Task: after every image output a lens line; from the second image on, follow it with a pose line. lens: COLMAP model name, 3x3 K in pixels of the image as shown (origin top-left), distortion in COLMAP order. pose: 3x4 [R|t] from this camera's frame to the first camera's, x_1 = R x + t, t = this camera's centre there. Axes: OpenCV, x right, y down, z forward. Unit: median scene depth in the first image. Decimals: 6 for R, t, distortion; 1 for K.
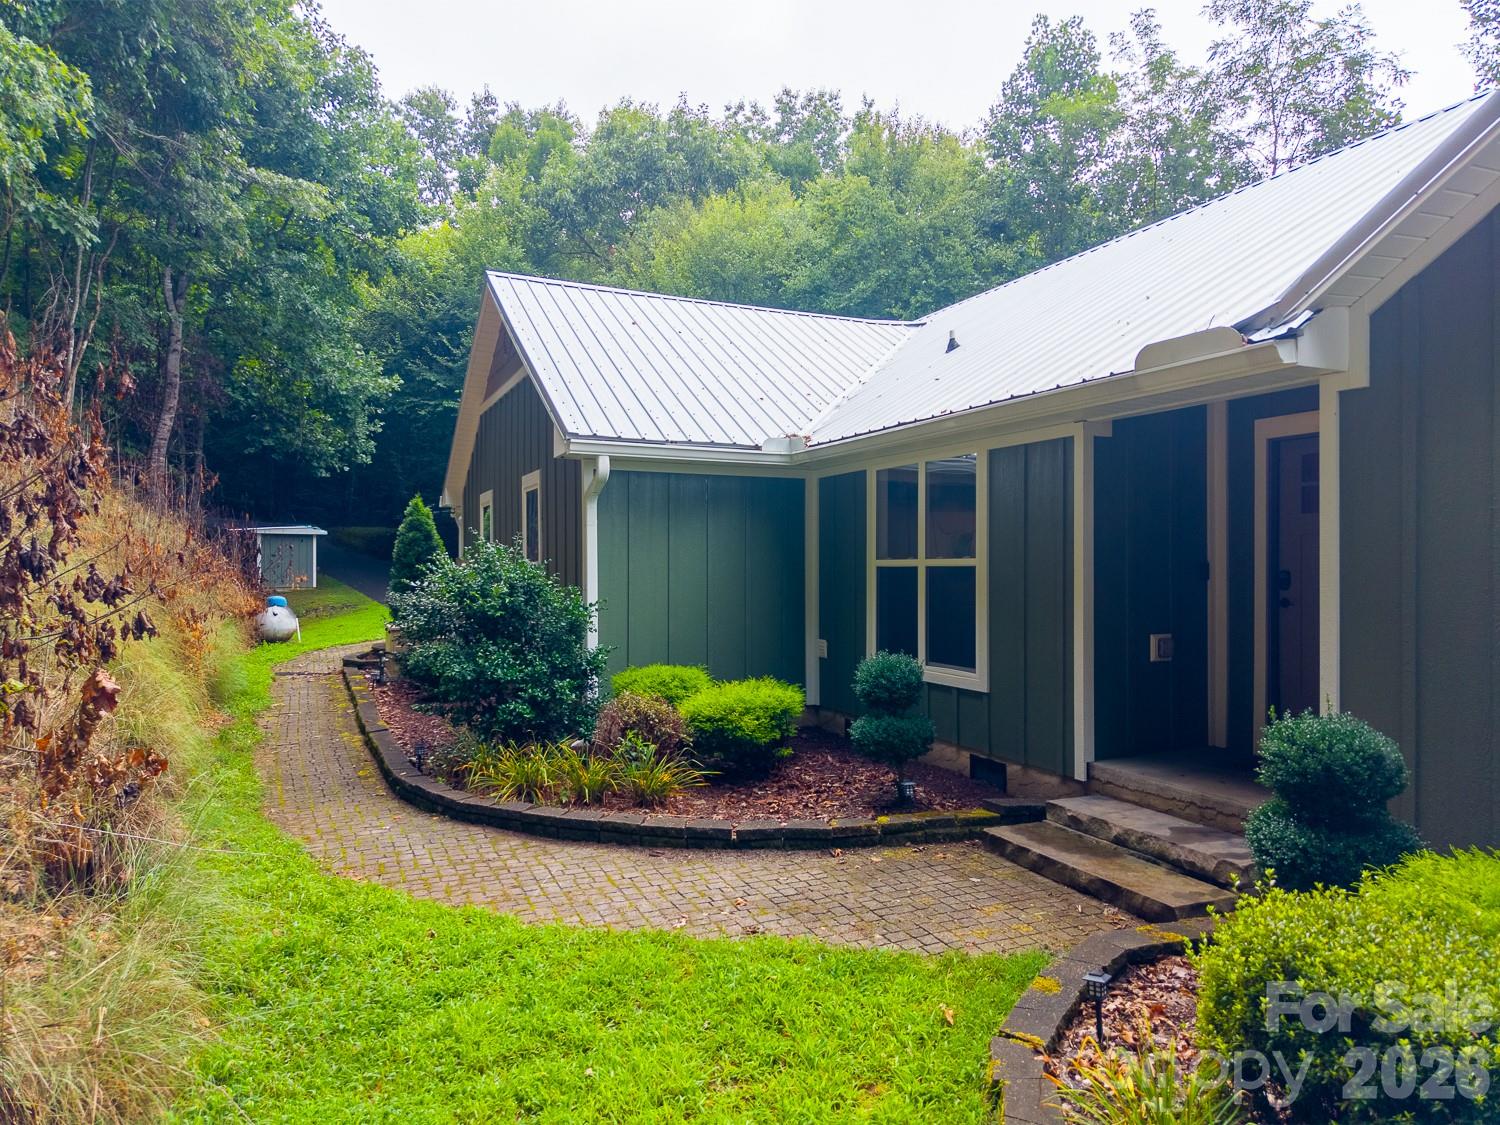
lens RADIAL K [[997.8, 0, 743.9], [0, 997.8, 561.6], [0, 0, 1]] dist [-0.001272, -0.006542]
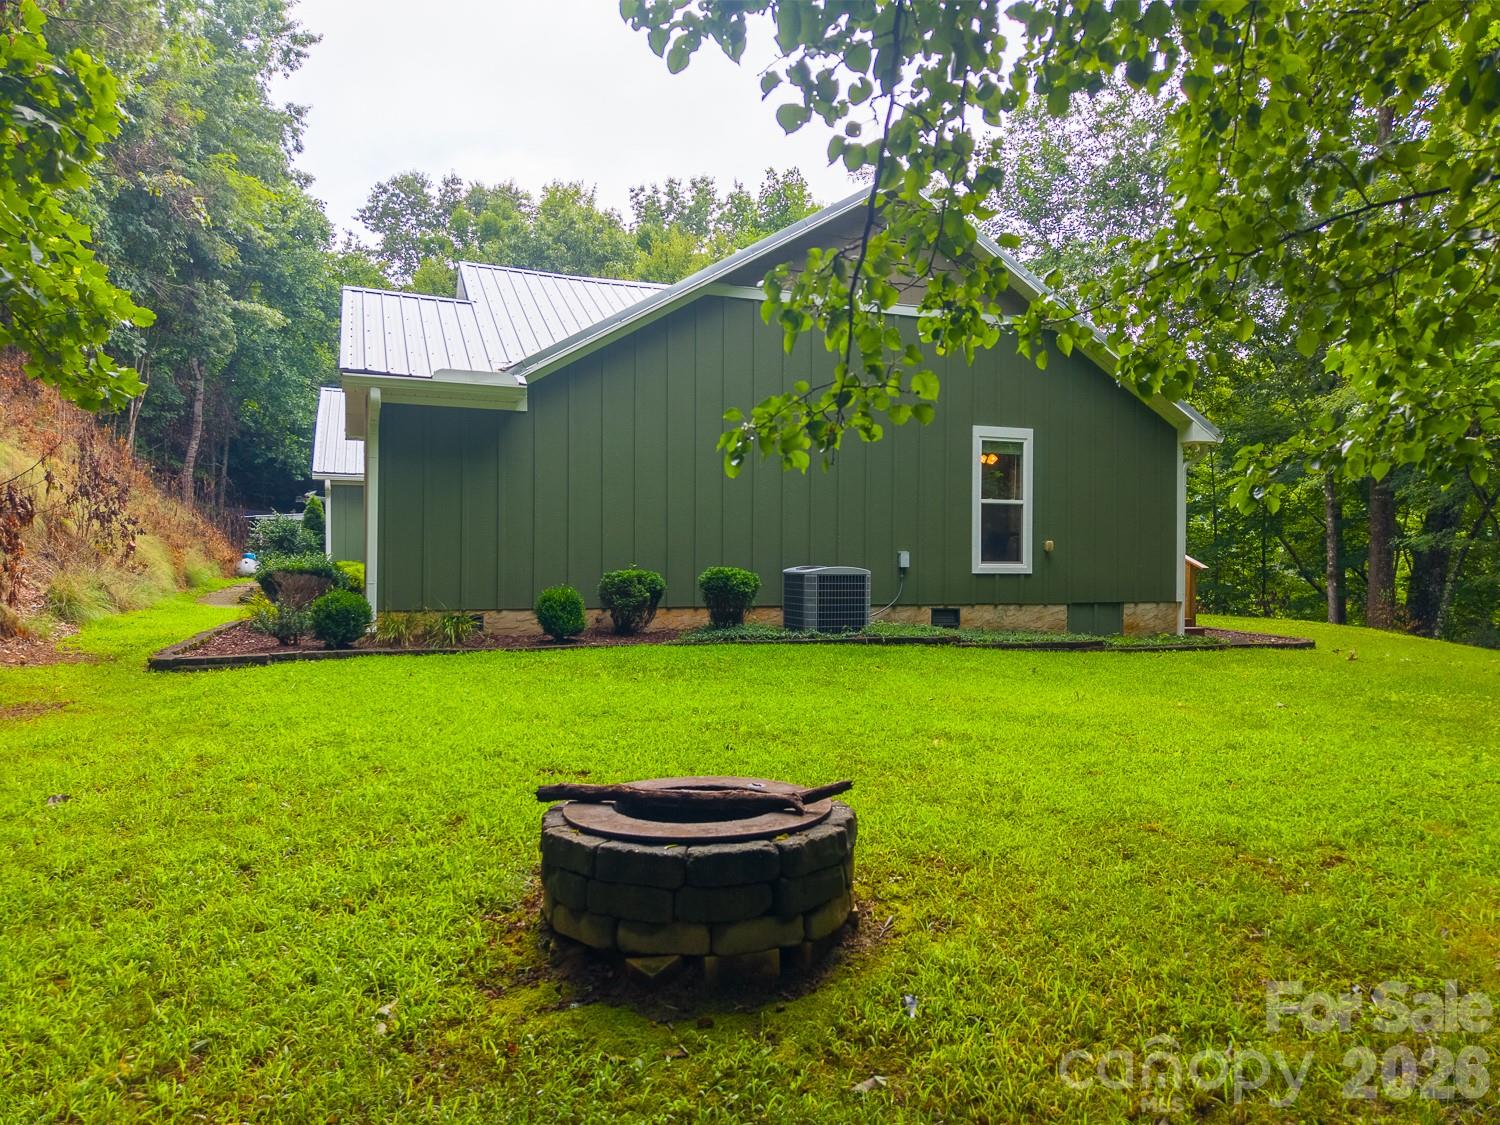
lens RADIAL K [[997.8, 0, 748.5], [0, 997.8, 564.1], [0, 0, 1]] dist [-0.001272, -0.006542]
pose [[0.998841, 0.003459, -0.048003, 0.263800], [-0.003079, 0.999963, 0.008000, 0.021348], [0.048029, -0.007843, 0.998815, -0.375145]]
